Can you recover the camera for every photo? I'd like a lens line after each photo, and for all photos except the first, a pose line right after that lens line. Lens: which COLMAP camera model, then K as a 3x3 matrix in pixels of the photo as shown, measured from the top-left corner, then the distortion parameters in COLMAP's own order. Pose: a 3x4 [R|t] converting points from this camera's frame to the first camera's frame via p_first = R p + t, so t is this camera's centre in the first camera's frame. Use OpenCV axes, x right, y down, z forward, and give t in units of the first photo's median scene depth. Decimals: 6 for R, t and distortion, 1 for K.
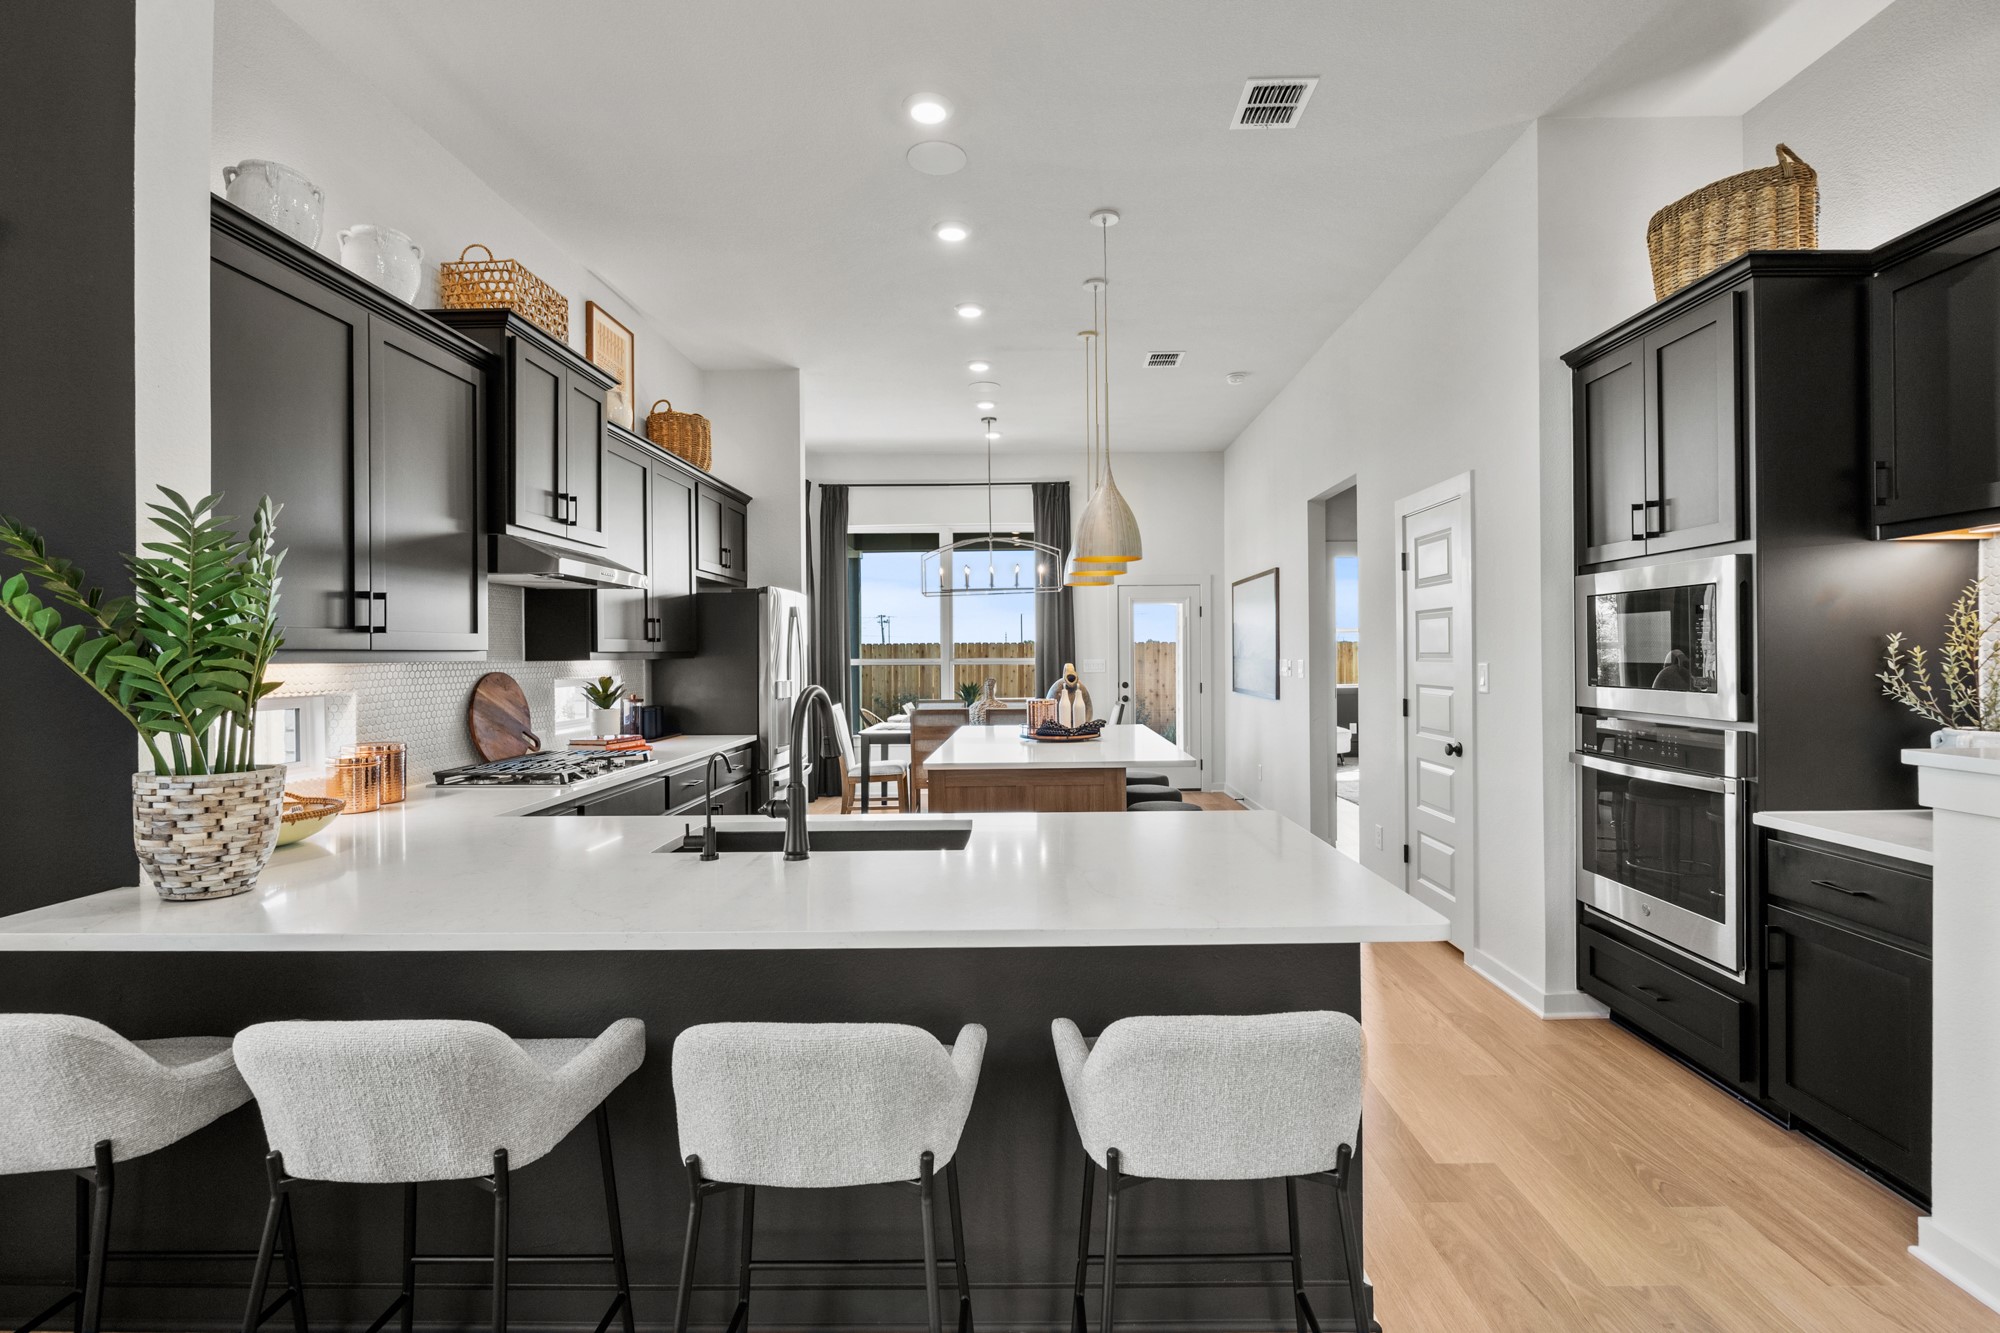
lens RADIAL K [[897.8, 0, 1006.7], [0, 897.8, 657.9], [0, 0, 1]] dist [-0.001165, -0.000246]
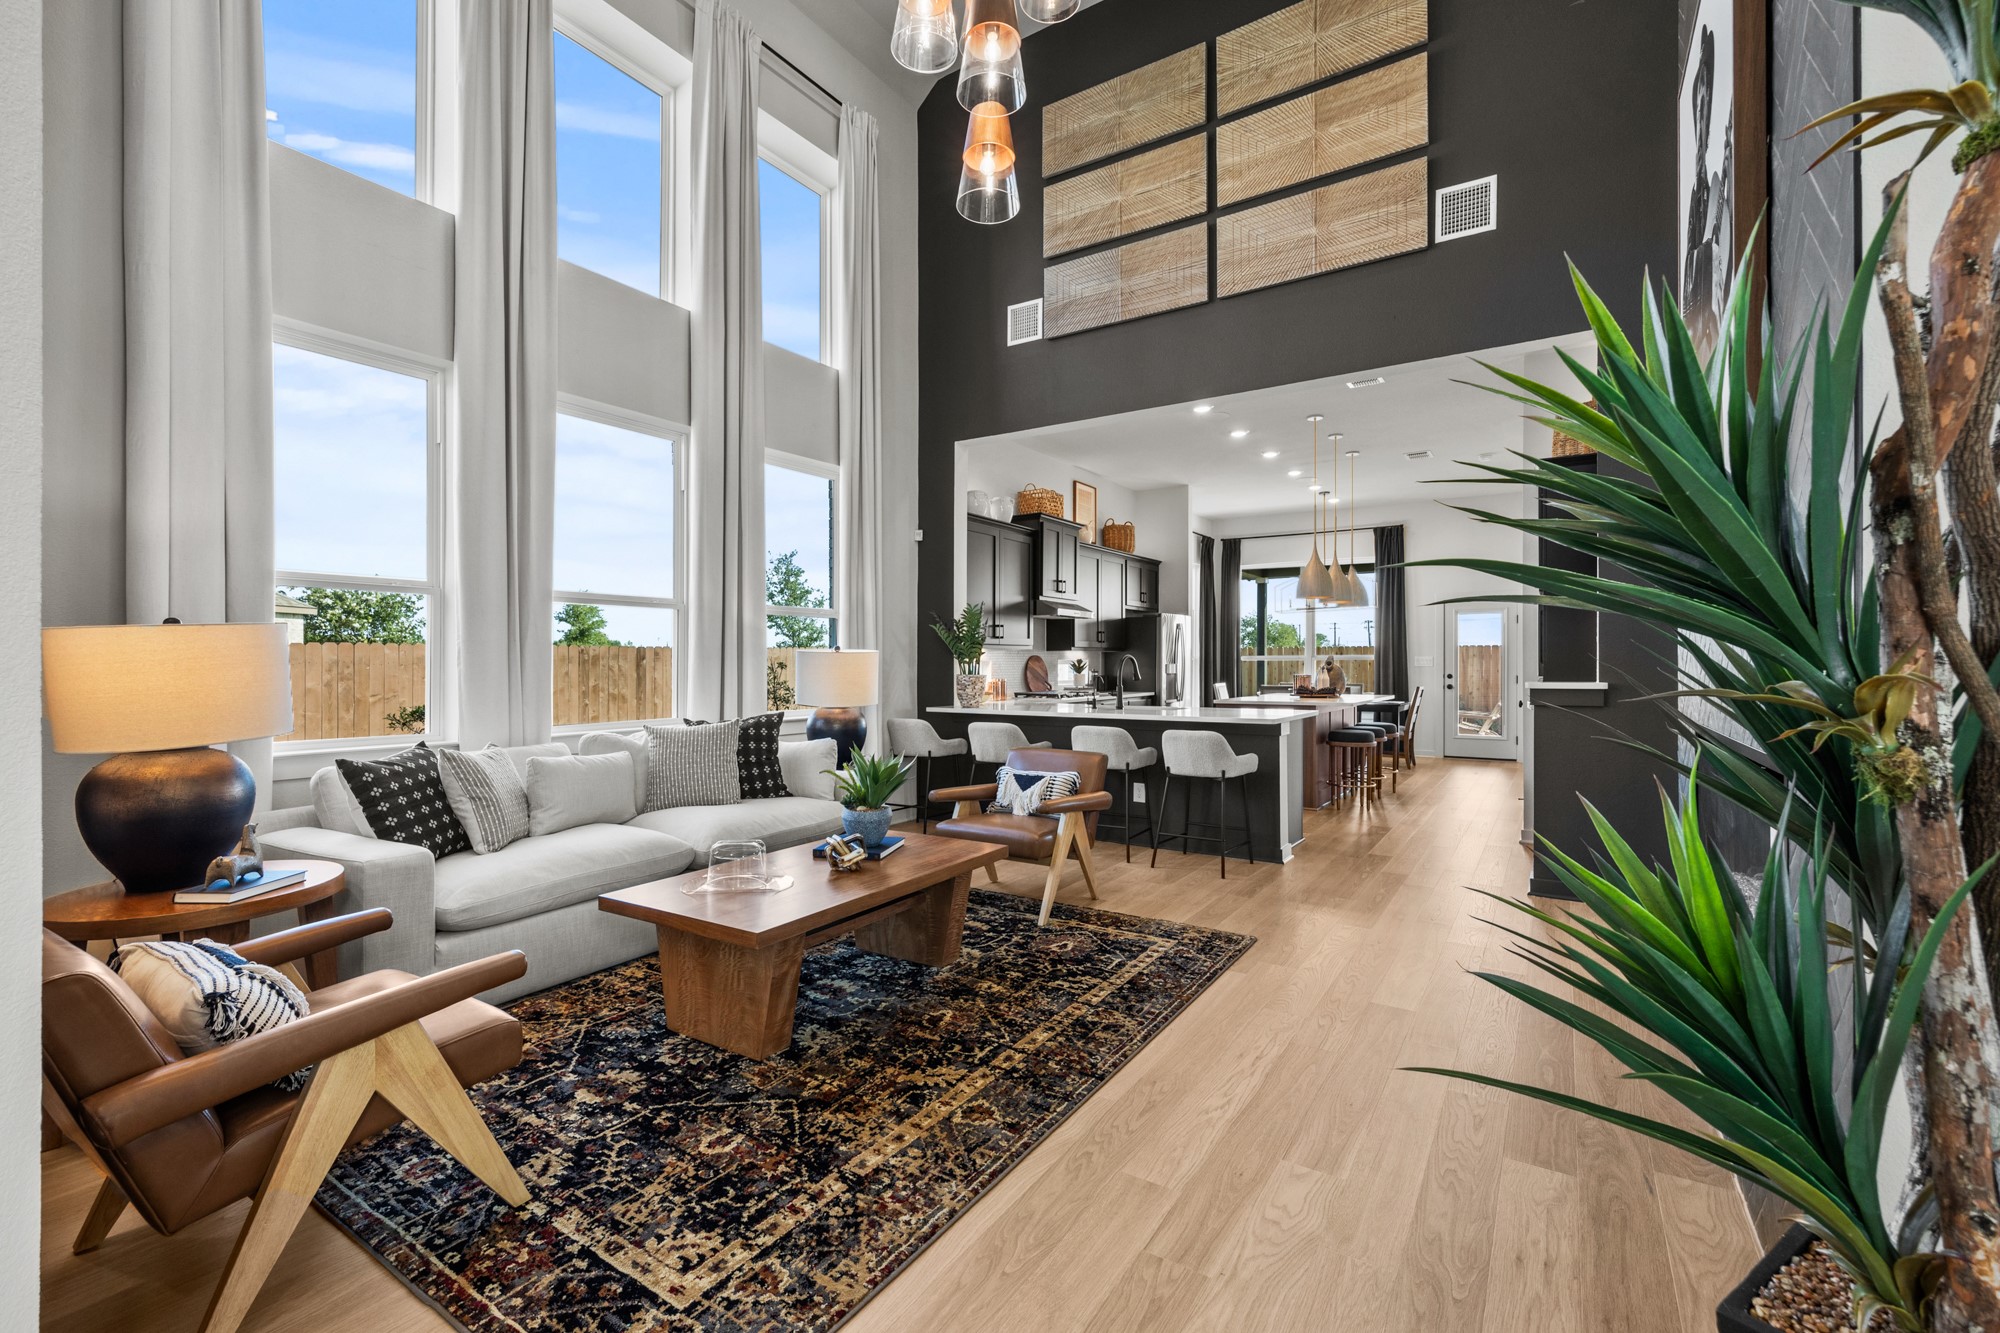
lens RADIAL K [[850.3, 0, 1000.0], [0, 850.3, 666.5], [0, 0, 1]] dist [-0.000771, -0.000107]
pose [[0.851116, 0.006894, -0.524932, 0.456619], [-0.005201, 0.999975, 0.004699, 0.030450], [0.524952, -0.001269, 0.851131, -0.826639]]
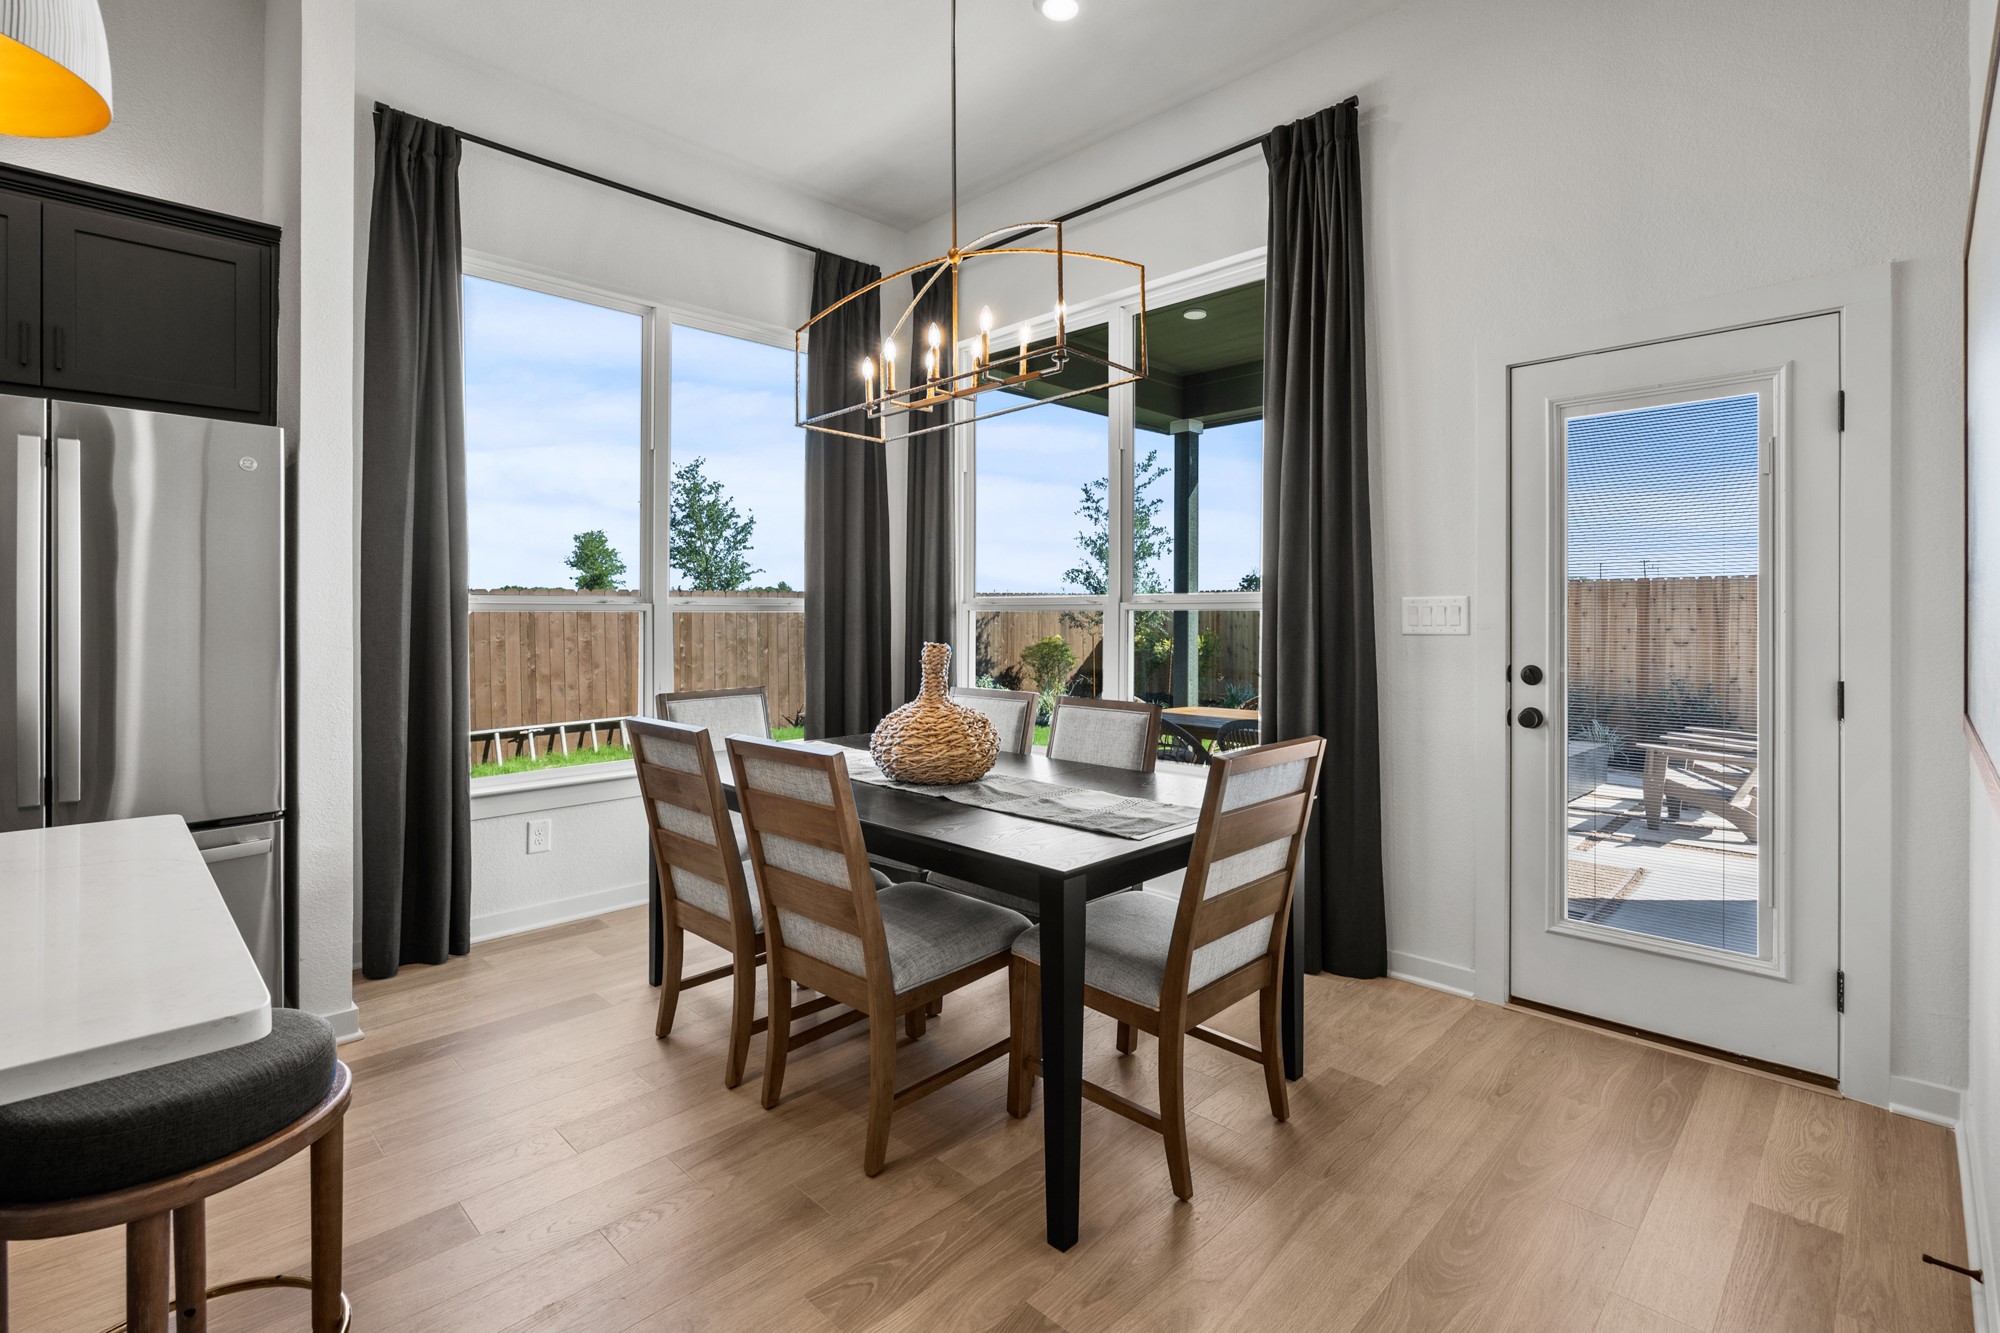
lens RADIAL K [[932.3, 0, 1005.9], [0, 932.3, 612.1], [0, 0, 1]] dist [-0.002114, -0.000245]
pose [[0.737667, 0.003927, -0.675153, 0.438551], [-0.005624, 0.999984, -0.000328, 0.018243], [0.675141, 0.004039, 0.737677, 1.272544]]
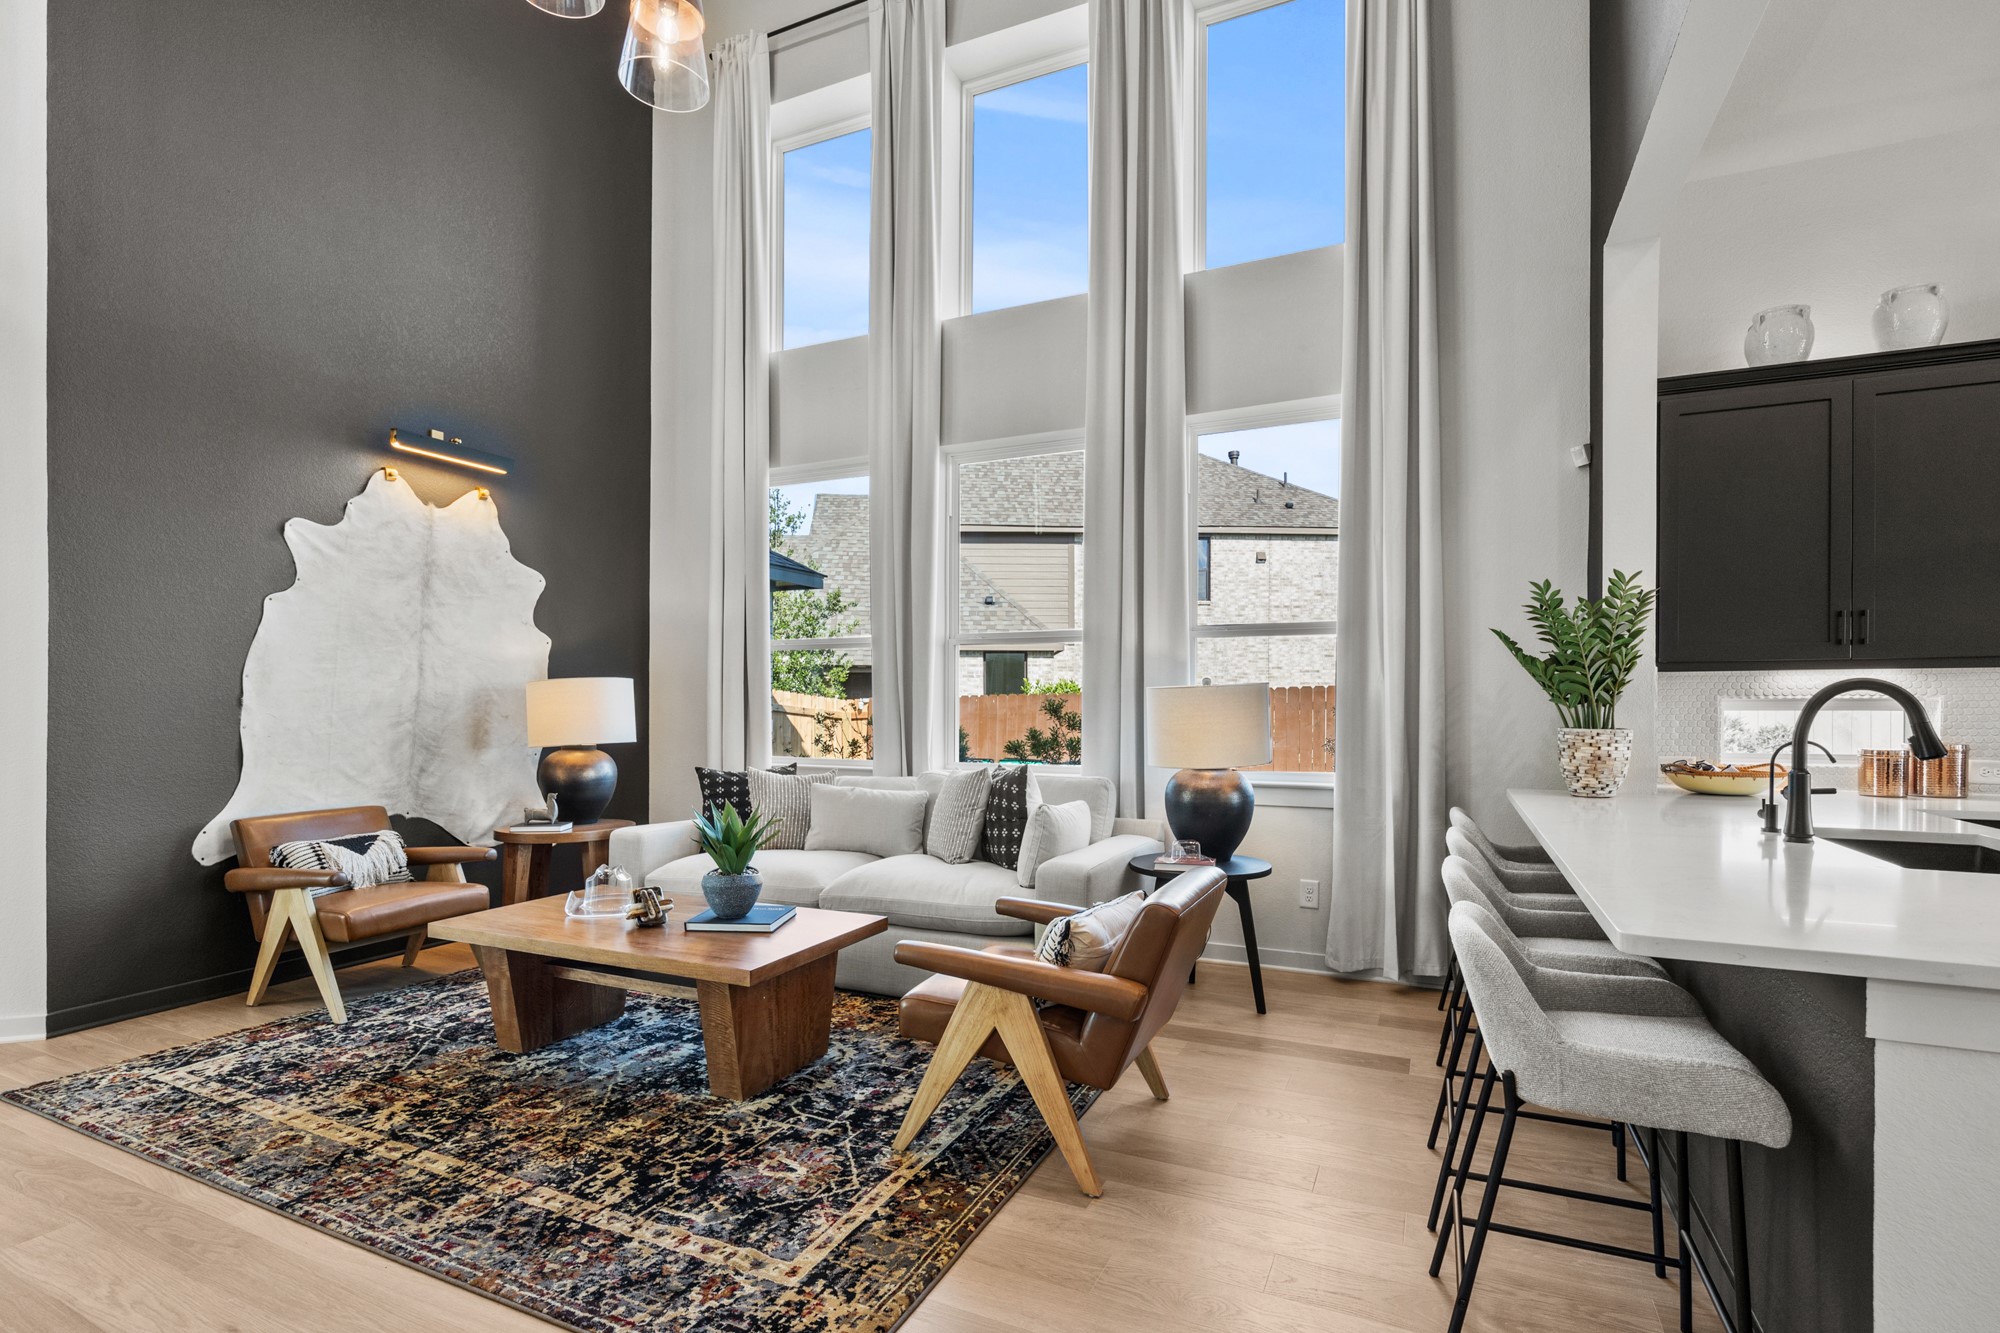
lens RADIAL K [[931.9, 0, 1002.8], [0, 931.9, 718.0], [0, 0, 1]] dist [-0.012327, 0.000051]
pose [[-0.388669, 0.014739, -0.921260, 0.524555], [-0.004314, 0.999832, 0.017817, 0.032462], [0.921367, 0.010899, -0.388540, 0.267085]]
